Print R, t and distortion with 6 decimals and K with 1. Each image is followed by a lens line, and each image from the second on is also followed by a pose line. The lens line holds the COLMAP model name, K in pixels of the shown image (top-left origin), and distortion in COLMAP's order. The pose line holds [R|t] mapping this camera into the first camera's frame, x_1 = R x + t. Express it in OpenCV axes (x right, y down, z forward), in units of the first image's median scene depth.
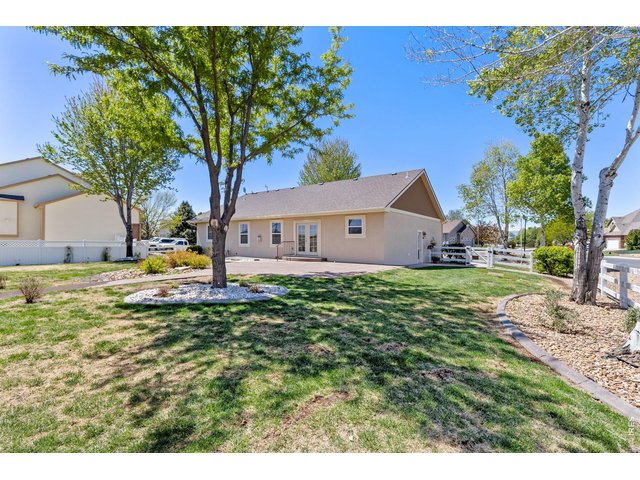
lens RADIAL K [[292.9, 0, 319.3], [0, 292.9, 239.5], [0, 0, 1]] dist [-0.001192, 0.000172]
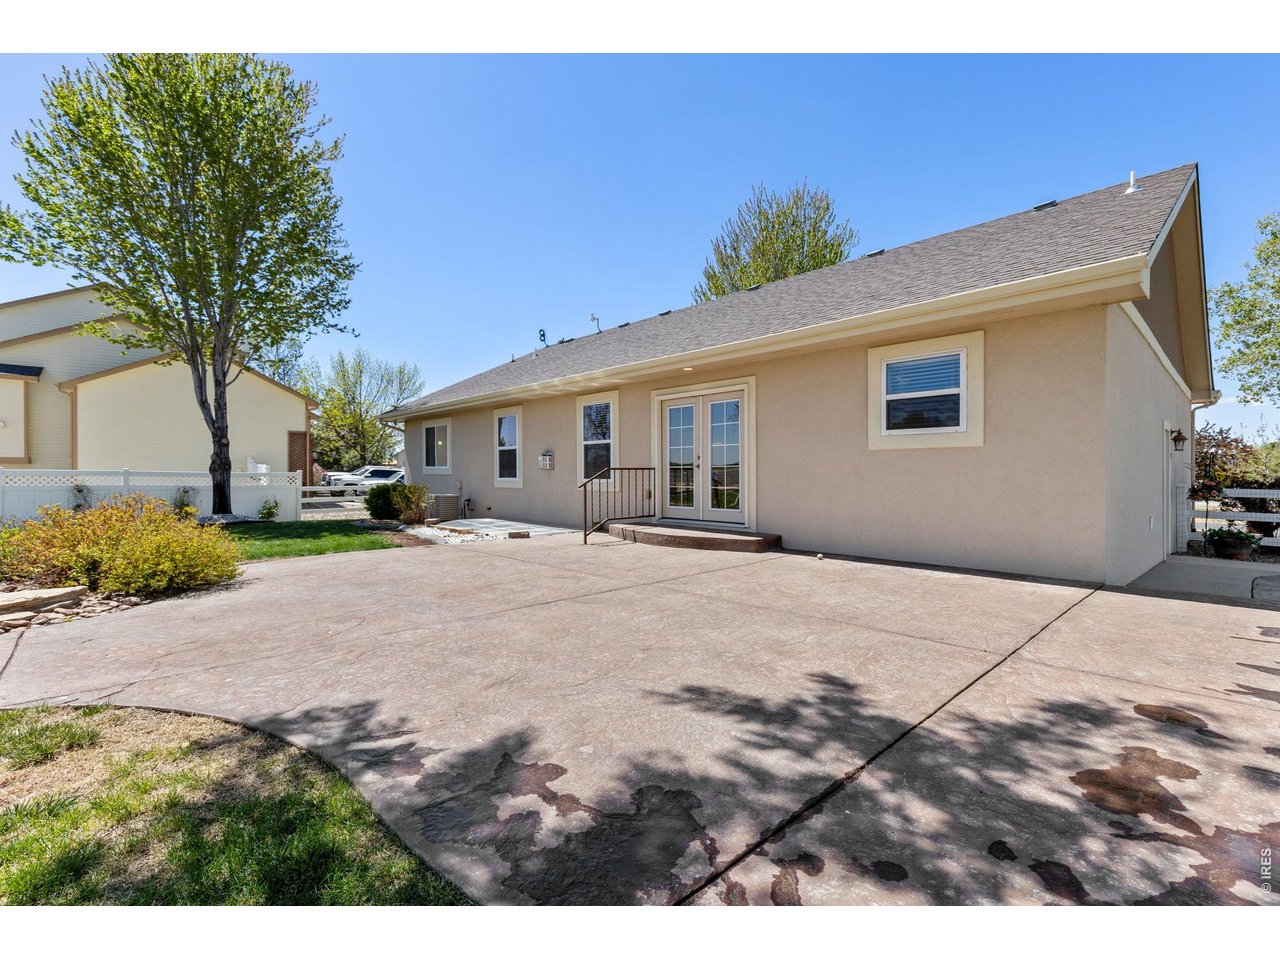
lens RADIAL K [[585.9, 0, 635.5], [0, 585.9, 476.9], [0, 0, 1]] dist [-0.001192, 0.000172]
pose [[0.982886, 0.001120, -0.184213, -0.002925], [-0.000374, 0.999992, 0.004084, 0.012162], [0.184216, -0.003945, 0.982878, 0.451462]]
